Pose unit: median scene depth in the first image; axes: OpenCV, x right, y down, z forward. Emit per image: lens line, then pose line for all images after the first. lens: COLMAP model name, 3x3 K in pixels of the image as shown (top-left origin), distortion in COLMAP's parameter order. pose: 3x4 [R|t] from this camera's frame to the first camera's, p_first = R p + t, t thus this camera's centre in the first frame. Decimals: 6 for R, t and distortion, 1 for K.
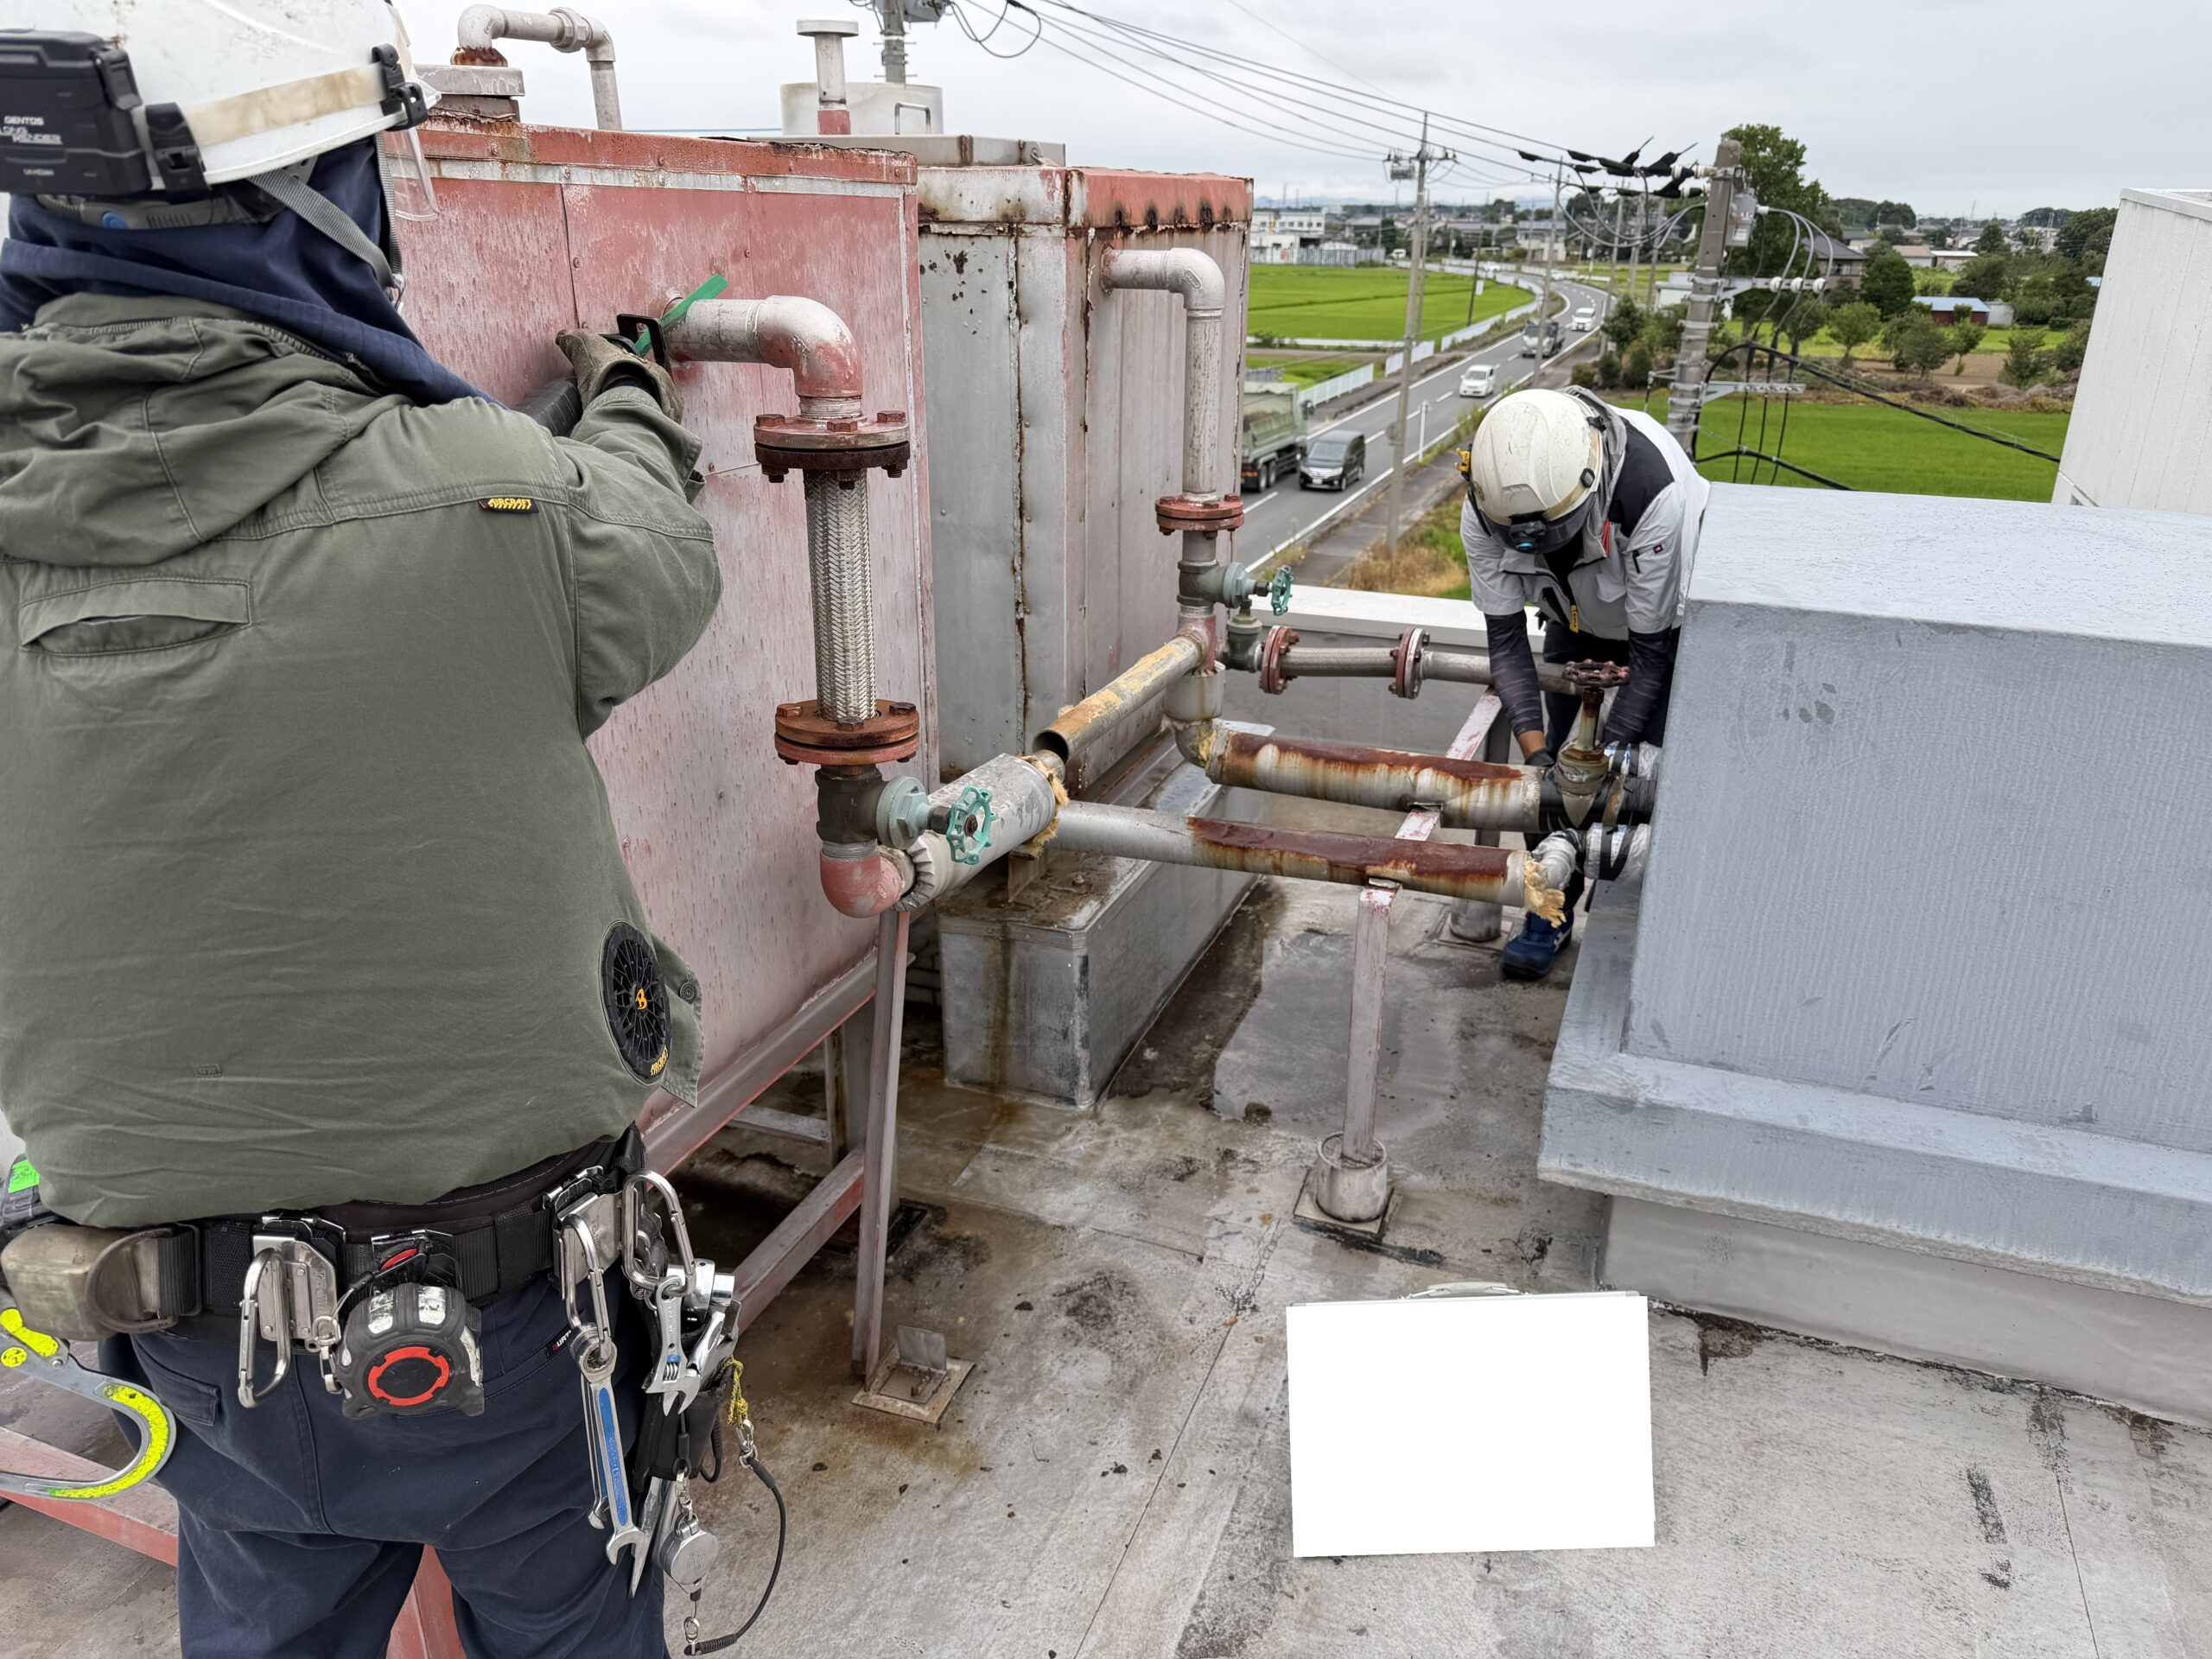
lens RADIAL K [[1552.8, 0, 1114.6], [0, 1552.8, 827.6], [0, 0, 1]] dist [0.043940, -0.057256]
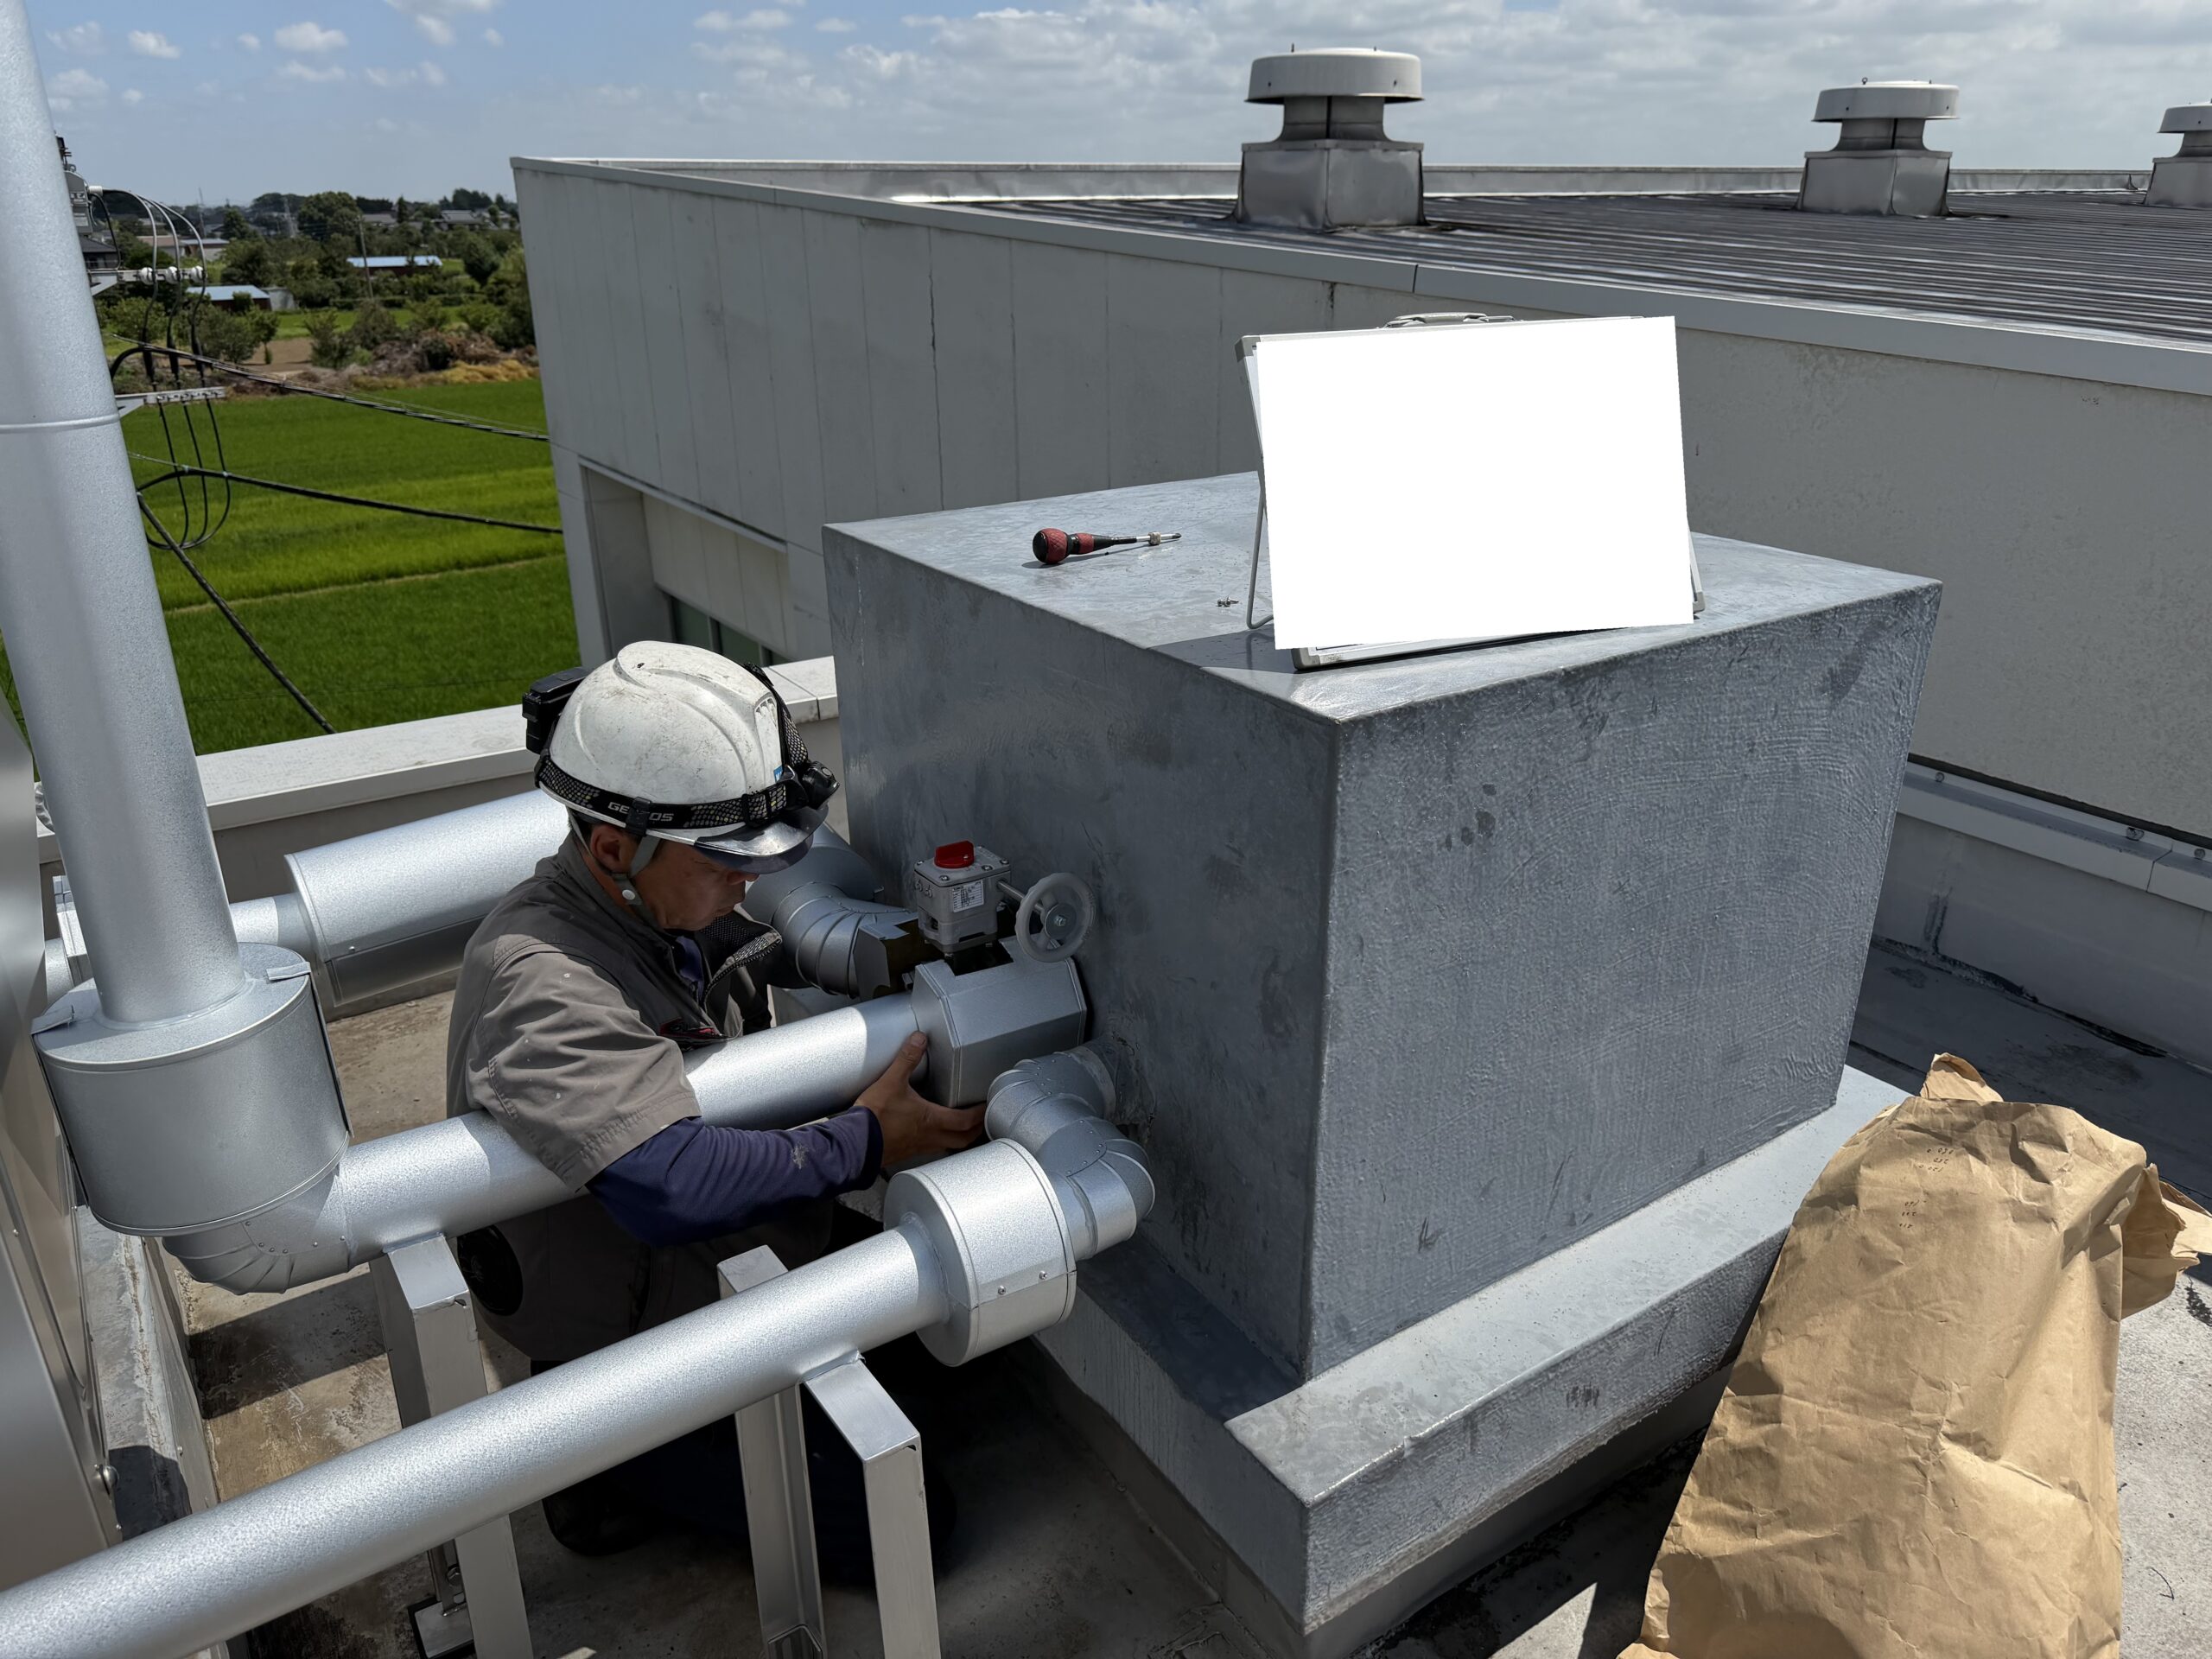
lens RADIAL K [[1552.8, 0, 1104.8], [0, 1552.8, 854.3], [0, 0, 1]] dist [0.043940, -0.057256]
pose [[0.572586, -0.333233, 0.749066, -0.123295], [0.316520, 0.932682, 0.172969, -0.171232], [-0.756280, 0.138055, 0.639516, 0.499268]]
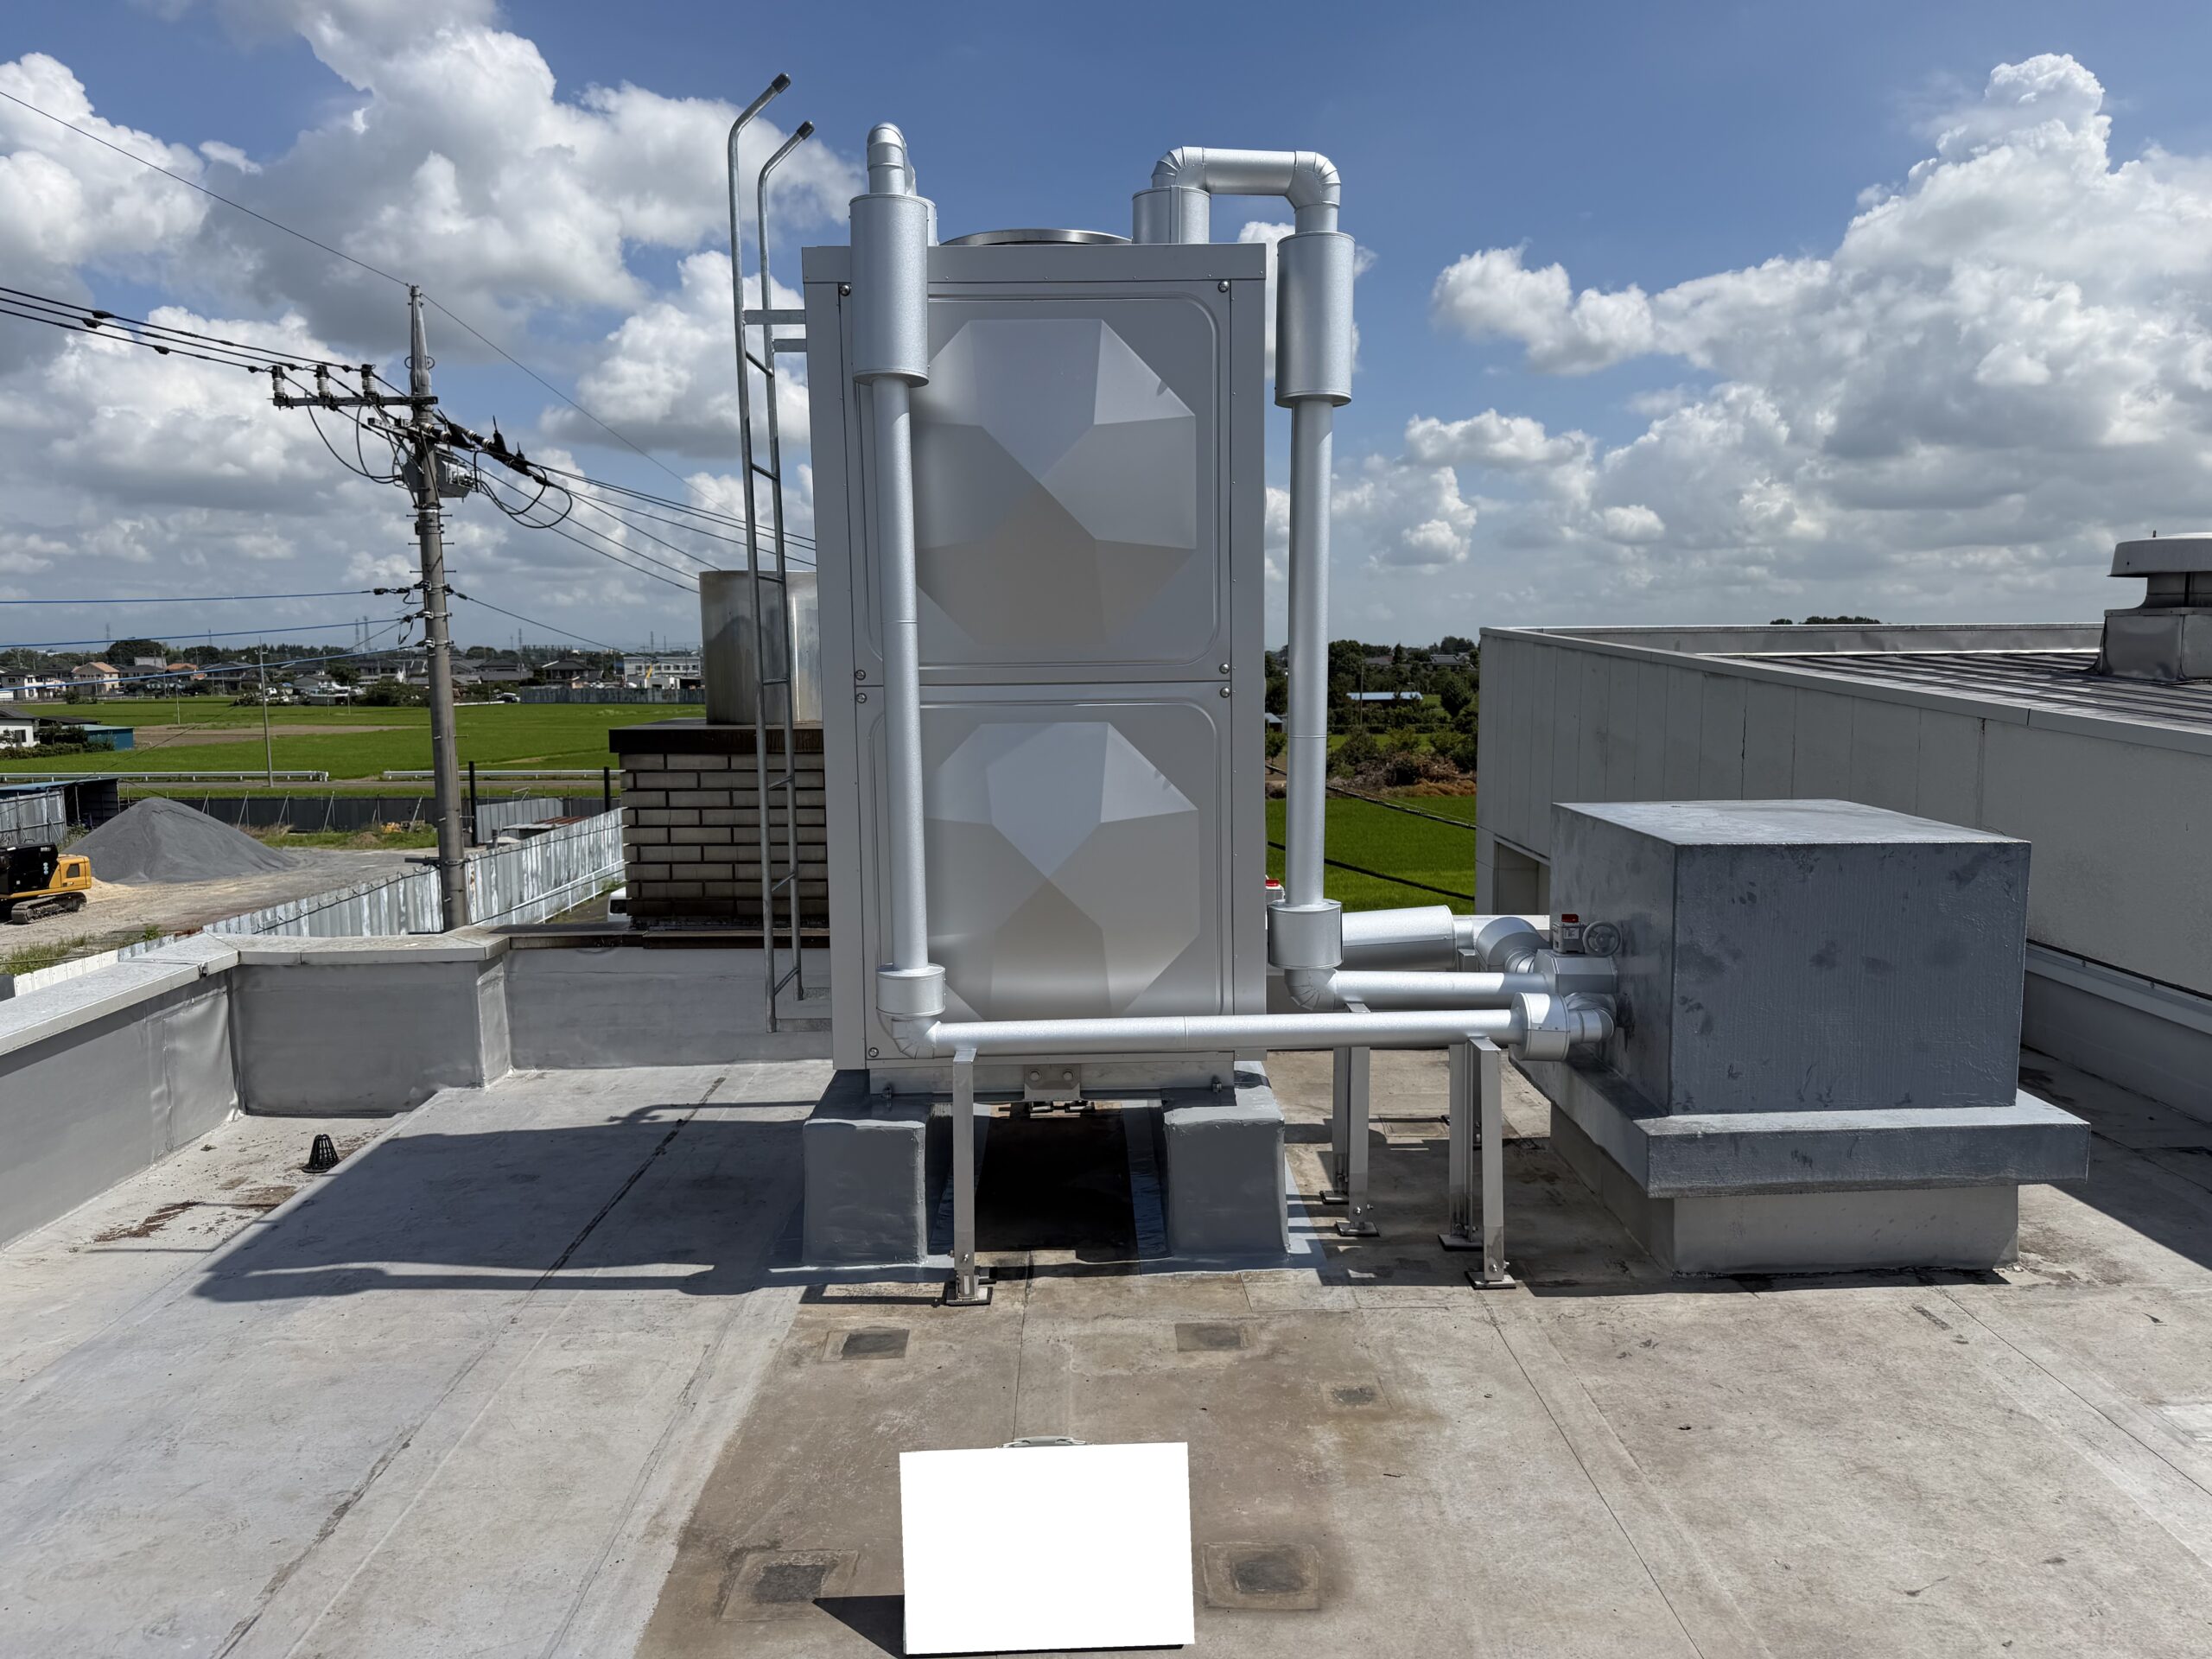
lens RADIAL K [[1552.8, 0, 1111.0], [0, 1552.8, 831.7], [0, 0, 1]] dist [0.043940, -0.057256]
pose [[0.926012, -0.064521, 0.371939, -0.698456], [0.158414, 0.960750, -0.227738, 0.113949], [-0.342647, 0.269808, 0.899887, -0.330554]]
